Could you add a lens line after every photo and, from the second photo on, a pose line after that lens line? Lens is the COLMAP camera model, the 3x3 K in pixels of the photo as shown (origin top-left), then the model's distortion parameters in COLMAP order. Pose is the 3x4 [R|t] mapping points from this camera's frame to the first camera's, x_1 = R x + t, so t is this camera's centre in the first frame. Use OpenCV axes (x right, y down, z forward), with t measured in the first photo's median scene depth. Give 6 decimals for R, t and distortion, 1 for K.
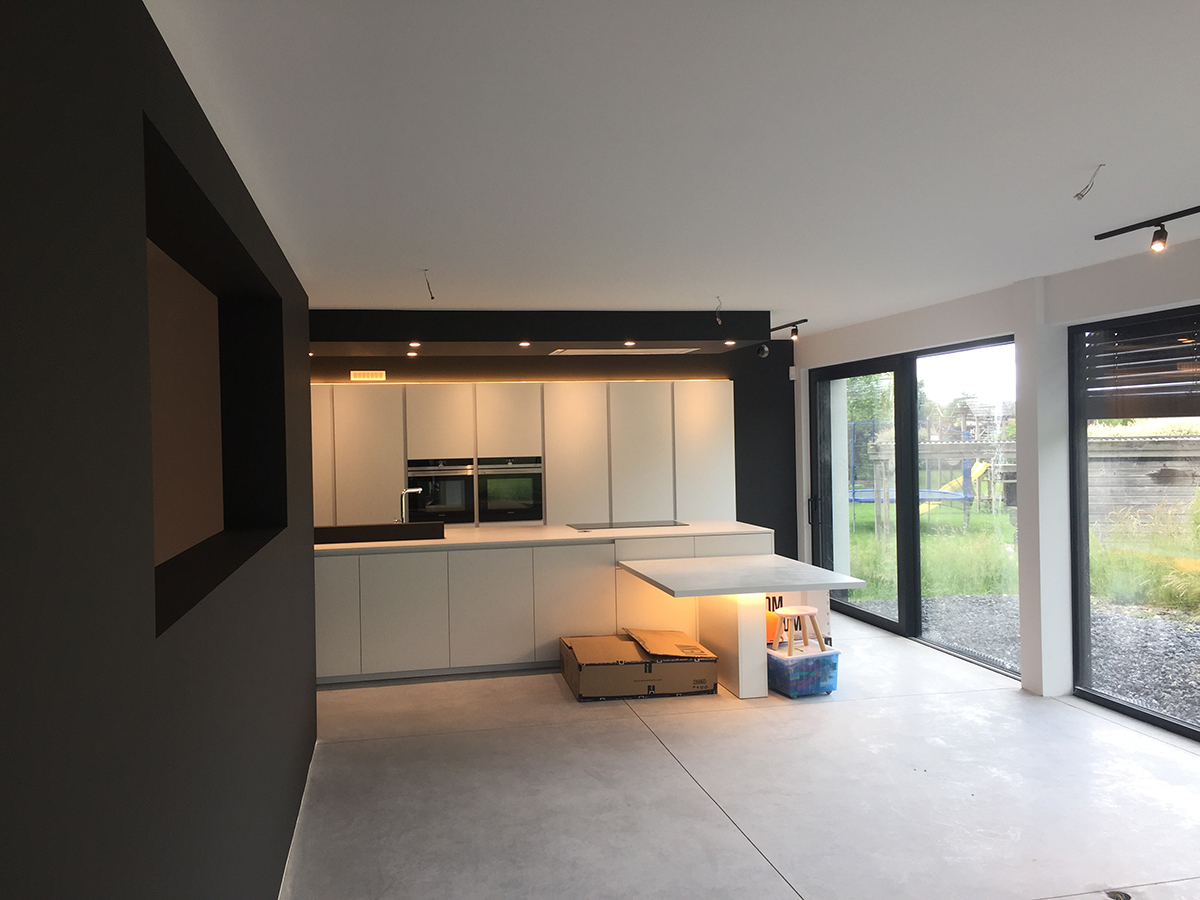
lens RADIAL K [[1035.5, 0, 603.6], [0, 1035.5, 446.8], [0, 0, 1]] dist [0.090393, -0.125155]
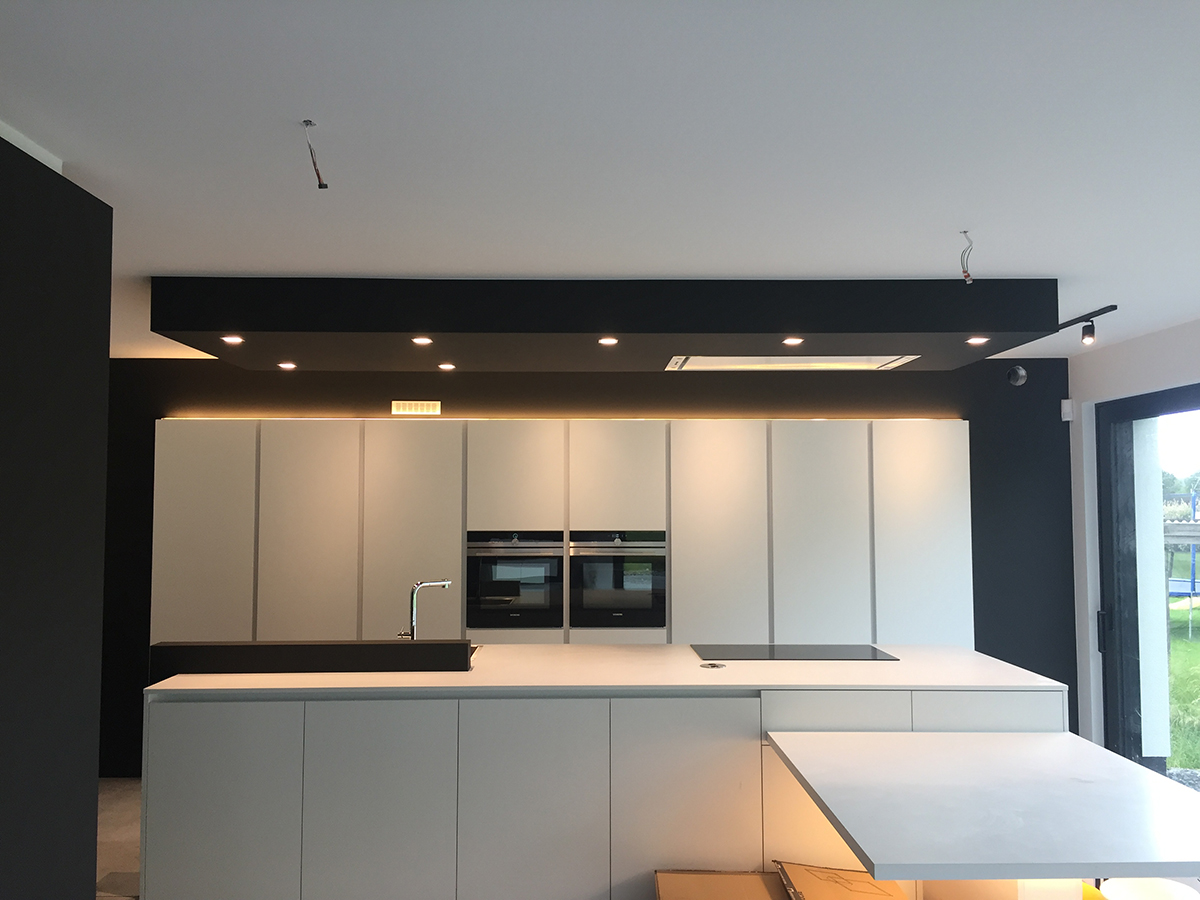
lens RADIAL K [[1035.5, 0, 603.6], [0, 1035.5, 446.8], [0, 0, 1]] dist [0.090393, -0.125155]
pose [[0.982968, 0.011347, -0.183425, 0.023046], [-0.022872, 0.997885, -0.060842, -0.003211], [0.182347, 0.064002, 0.981149, 0.345558]]
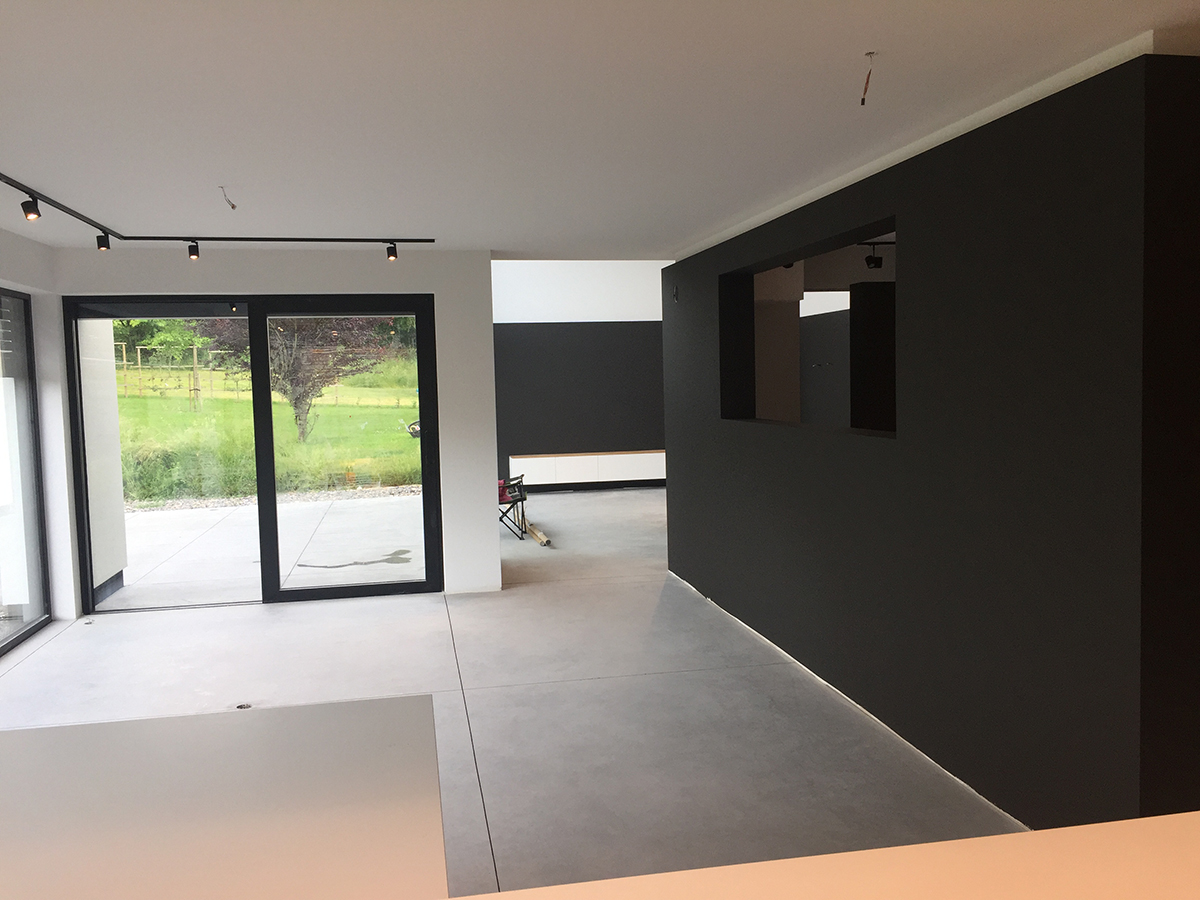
lens RADIAL K [[1035.5, 0, 603.6], [0, 1035.5, 446.8], [0, 0, 1]] dist [0.090393, -0.125155]
pose [[-0.998964, 0.042918, 0.015140, -0.013602], [0.044029, 0.995588, 0.082860, -0.006354], [-0.011517, 0.083441, -0.996446, 0.953994]]
